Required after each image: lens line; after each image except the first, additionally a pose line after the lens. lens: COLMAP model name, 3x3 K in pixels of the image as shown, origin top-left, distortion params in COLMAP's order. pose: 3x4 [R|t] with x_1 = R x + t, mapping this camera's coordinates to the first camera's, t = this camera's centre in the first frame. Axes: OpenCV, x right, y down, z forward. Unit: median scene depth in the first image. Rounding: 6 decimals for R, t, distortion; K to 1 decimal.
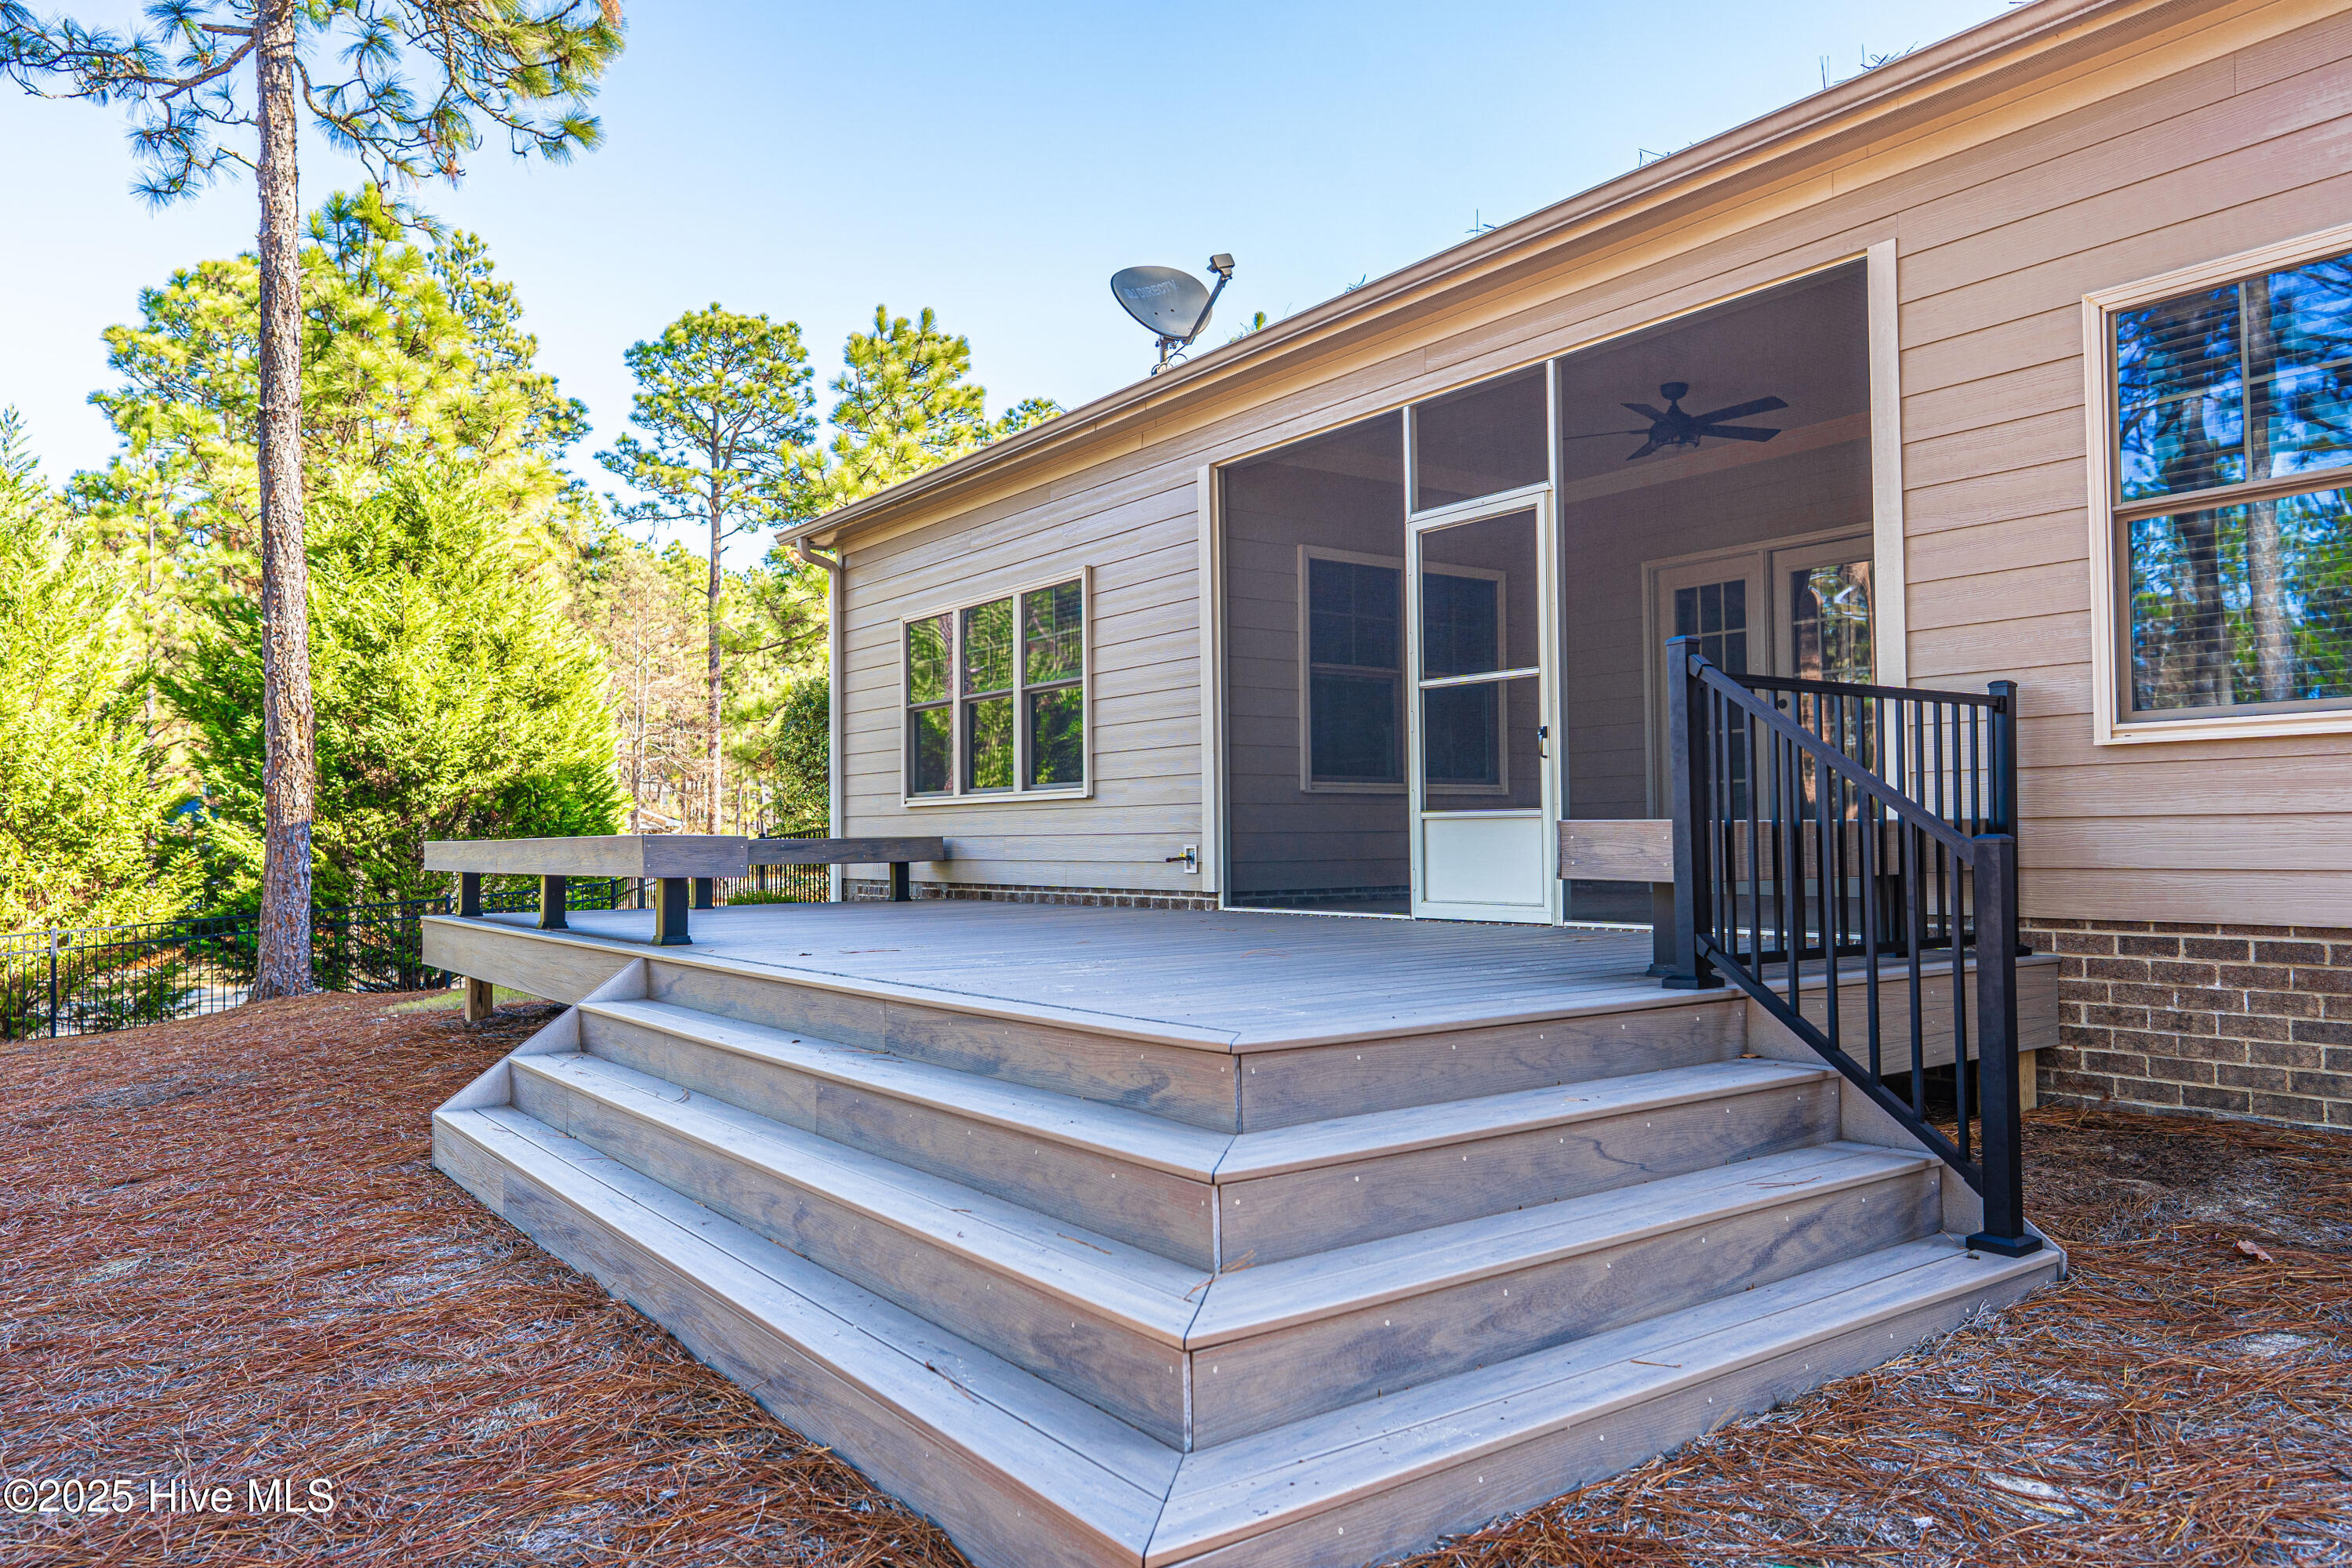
lens RADIAL K [[1596.1, 0, 1184.0], [0, 1596.1, 788.7], [0, 0, 1]] dist [-0.002516, 0.009809]
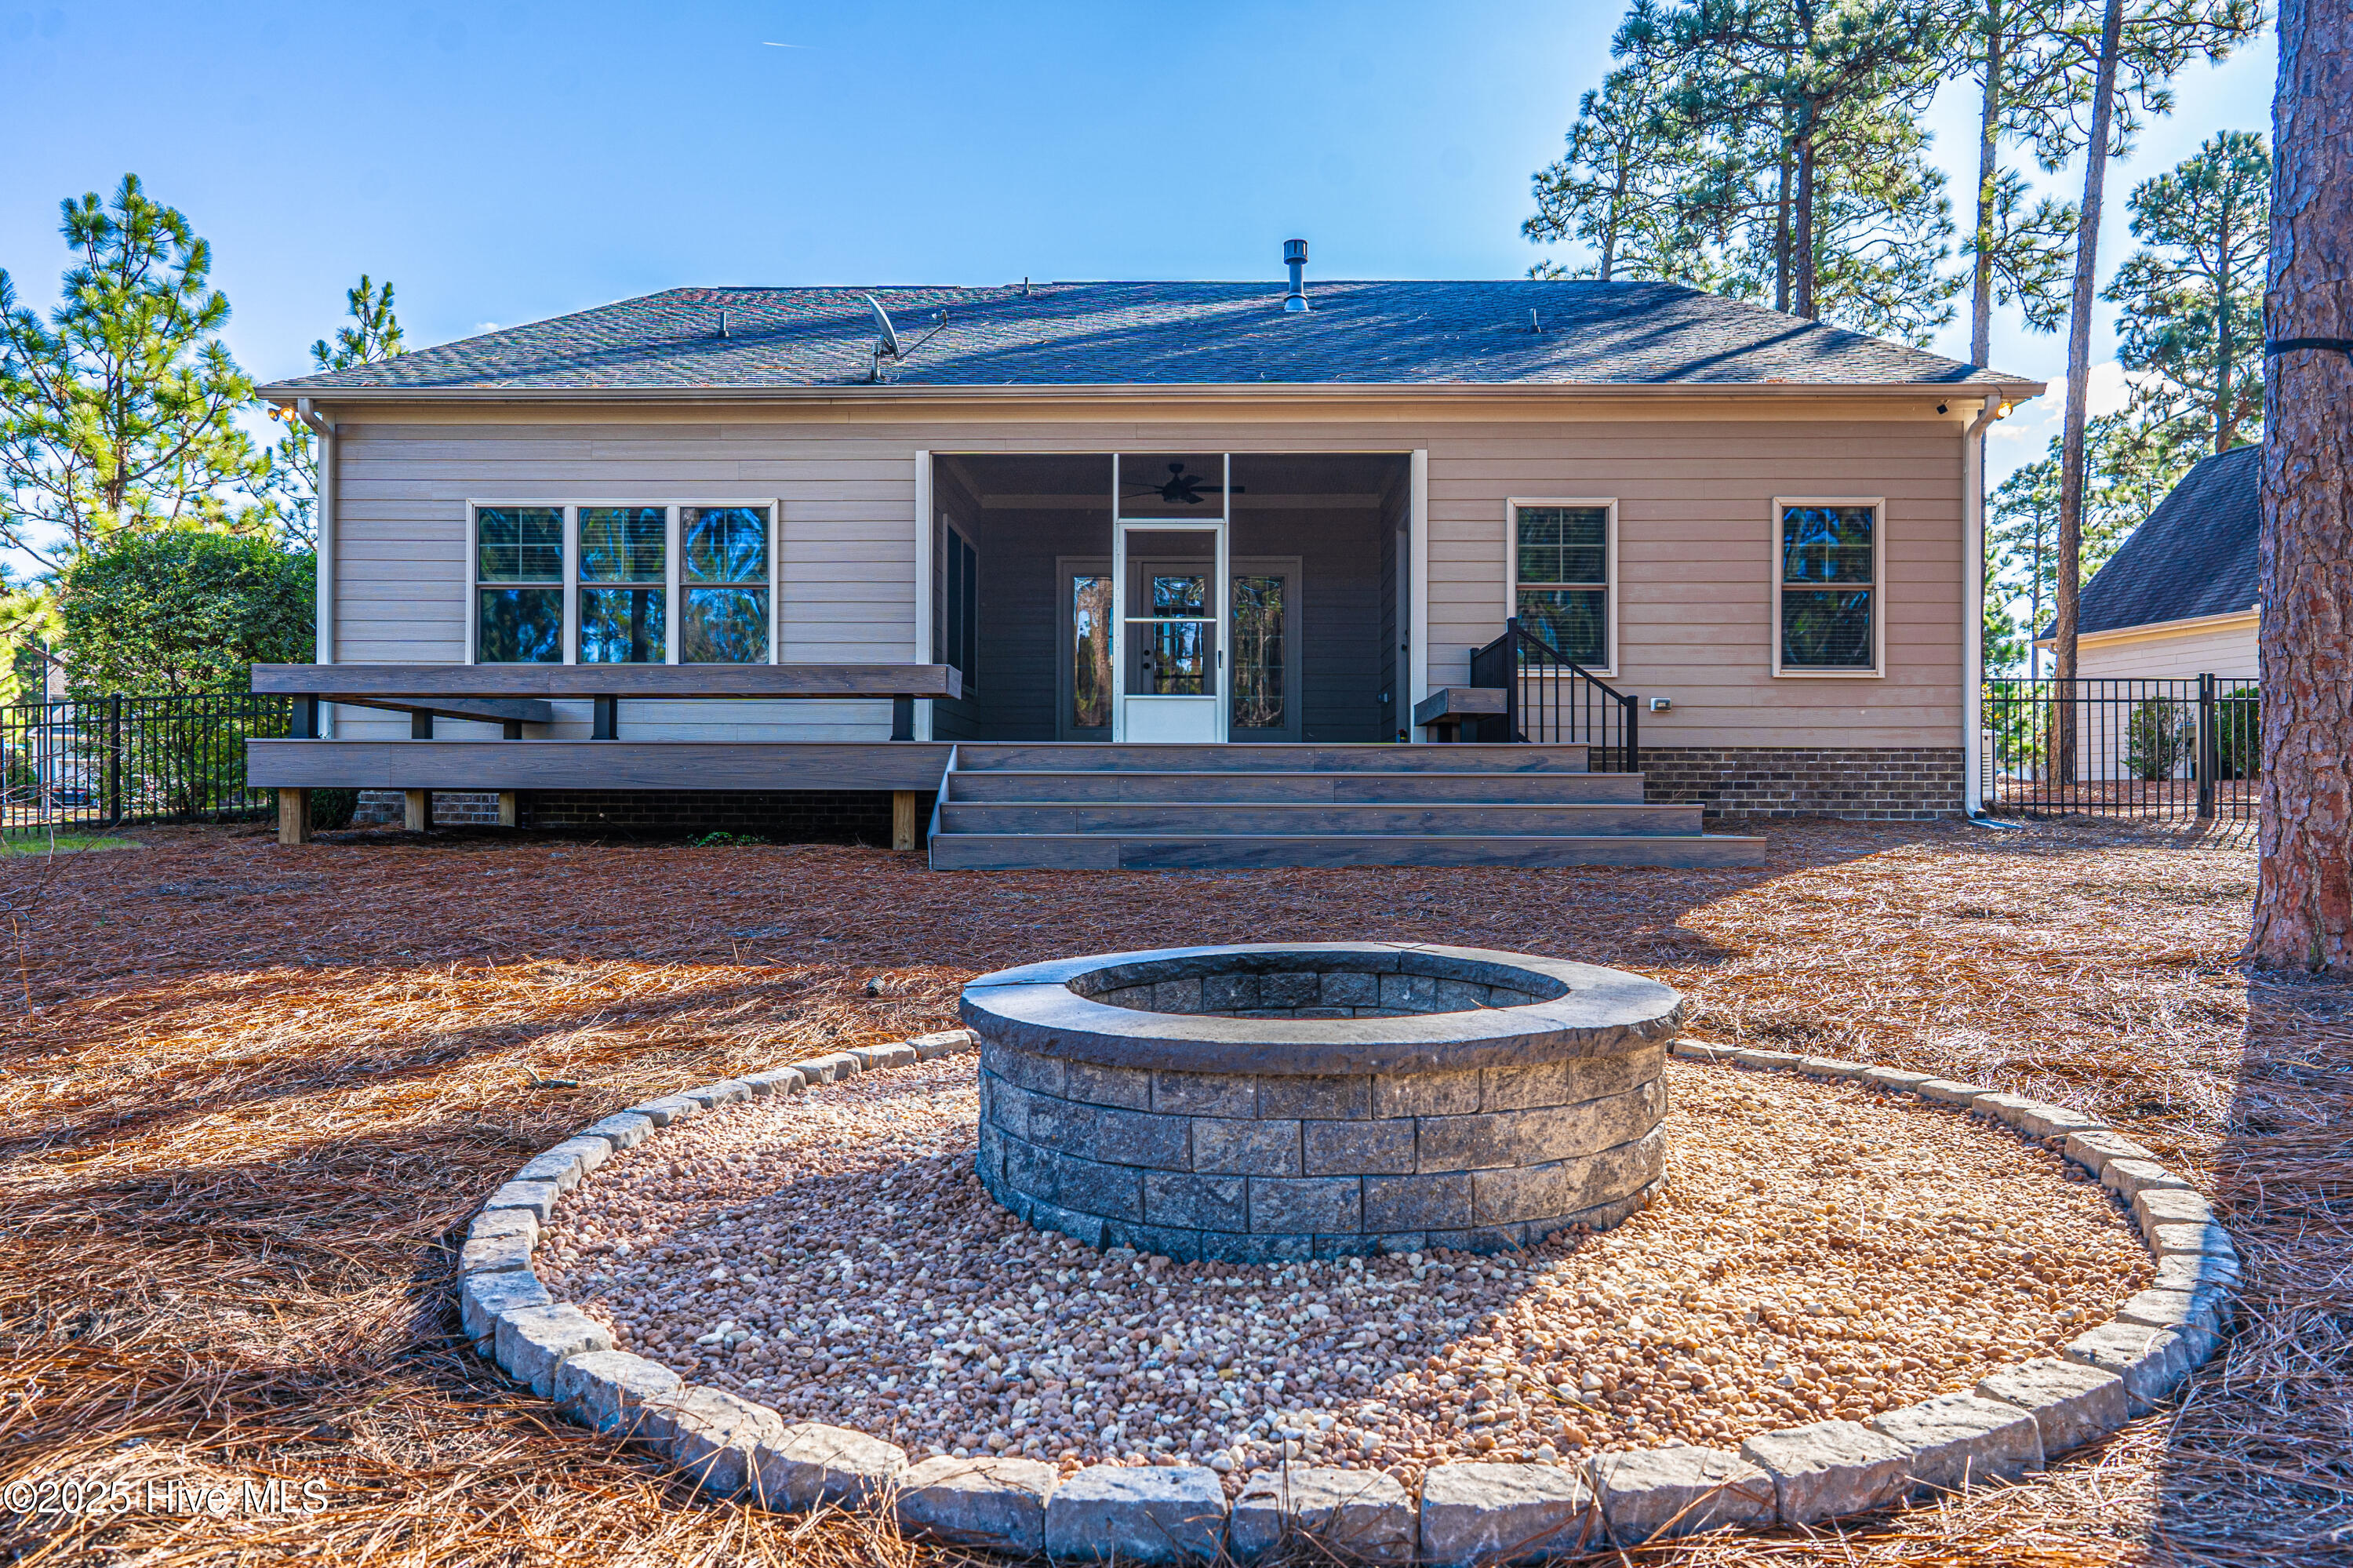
lens RADIAL K [[1596.9, 0, 1178.3], [0, 1596.9, 791.3], [0, 0, 1]] dist [-0.002516, 0.009809]
pose [[0.618272, 0.023748, 0.785605, -0.979517], [-0.038356, 0.999264, -0.000020, 0.097965], [-0.785028, -0.030121, 0.618728, -0.091513]]
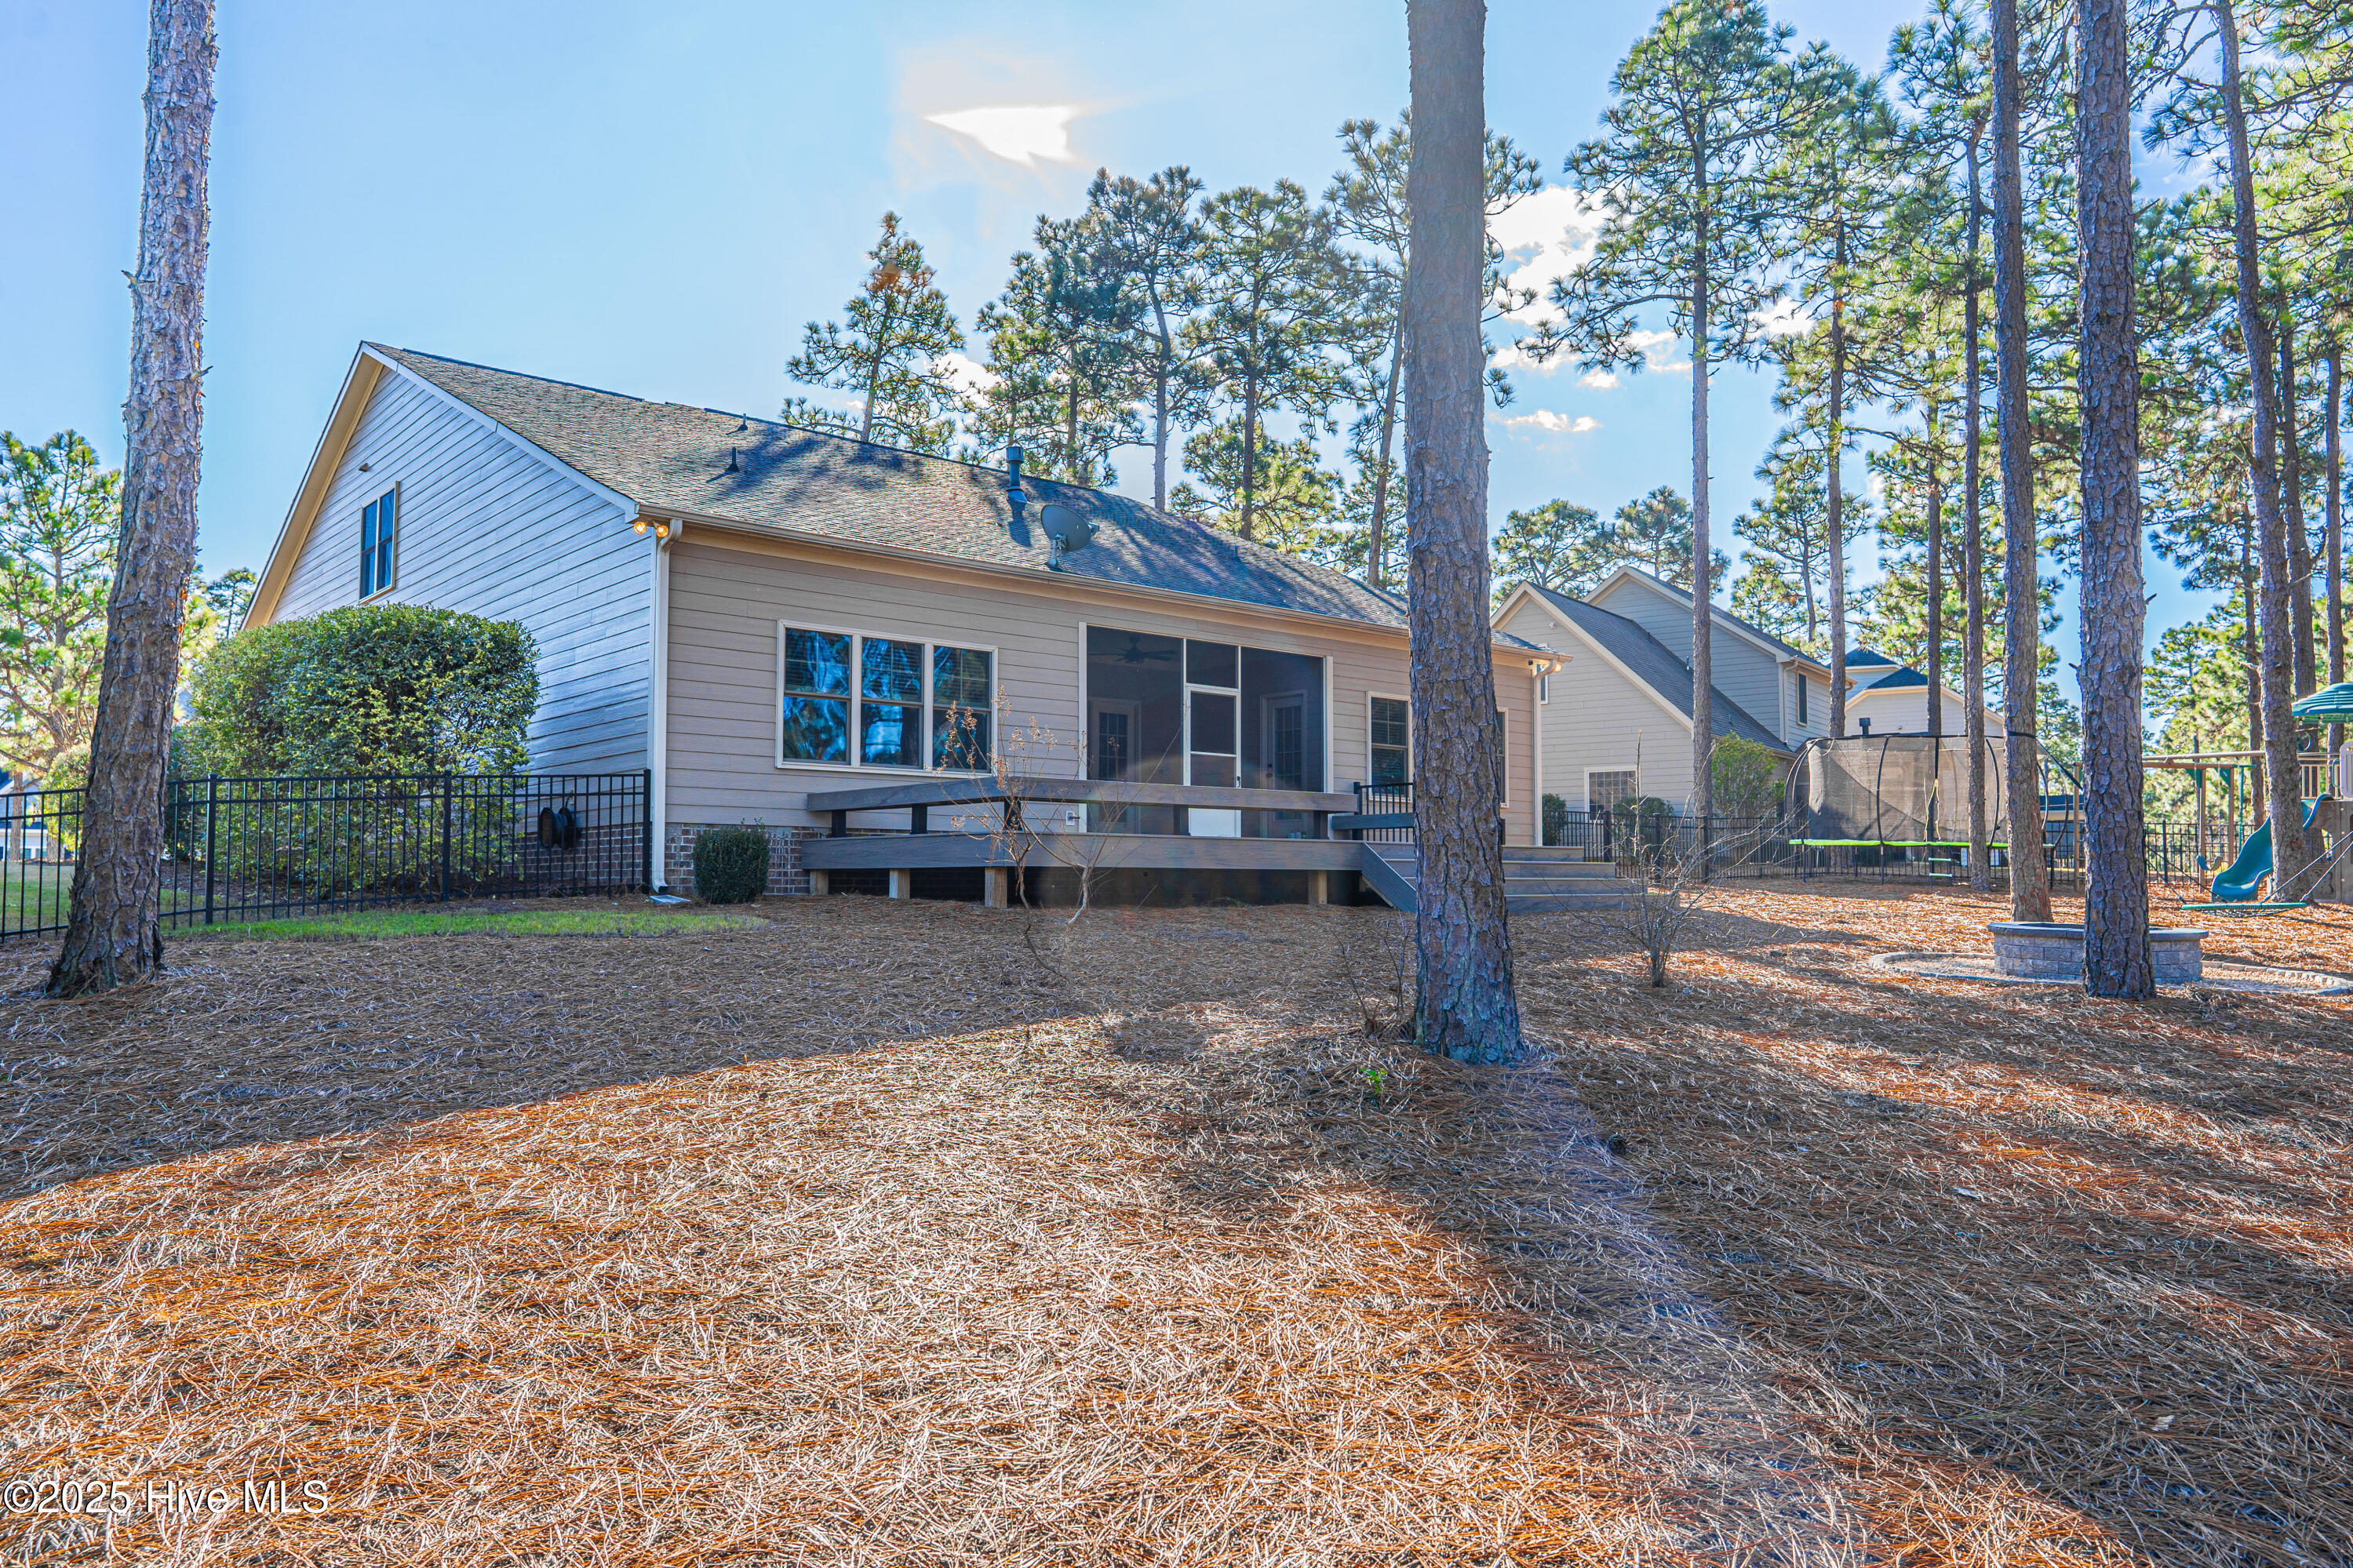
lens RADIAL K [[1596.6, 0, 1172.6], [0, 1596.6, 783.8], [0, 0, 1]] dist [-0.002516, 0.009809]
pose [[-0.080433, 0.077928, 0.993709, -1.964359], [-0.031733, 0.996234, -0.080695, 0.155325], [-0.996255, -0.038024, -0.077657, 1.035436]]
